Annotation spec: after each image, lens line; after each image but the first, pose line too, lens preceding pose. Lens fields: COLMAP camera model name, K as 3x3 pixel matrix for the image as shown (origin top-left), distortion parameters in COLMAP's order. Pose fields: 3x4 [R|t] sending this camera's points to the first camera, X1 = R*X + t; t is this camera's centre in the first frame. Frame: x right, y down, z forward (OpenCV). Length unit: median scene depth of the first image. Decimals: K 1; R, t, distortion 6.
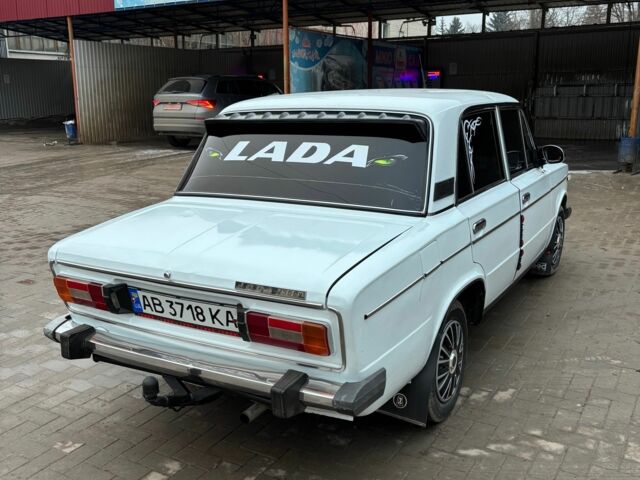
lens RADIAL K [[667.5, 0, 296.0], [0, 667.5, 229.9], [0, 0, 1]] dist [0.024897, 0.000000]
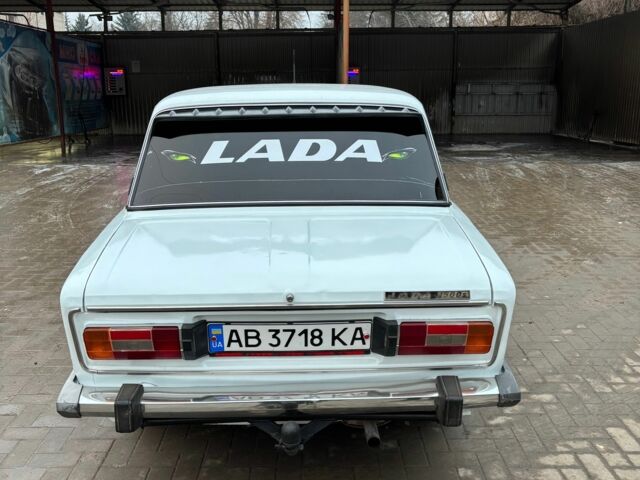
lens RADIAL K [[667.5, 0, 319.7], [0, 667.5, 240.5], [0, 0, 1]] dist [0.024897, 0.000000]
pose [[0.851400, -0.112266, 0.512362, -0.487590], [0.104304, 0.993555, 0.044379, -0.032661], [-0.514042, 0.015657, 0.857622, 0.212639]]
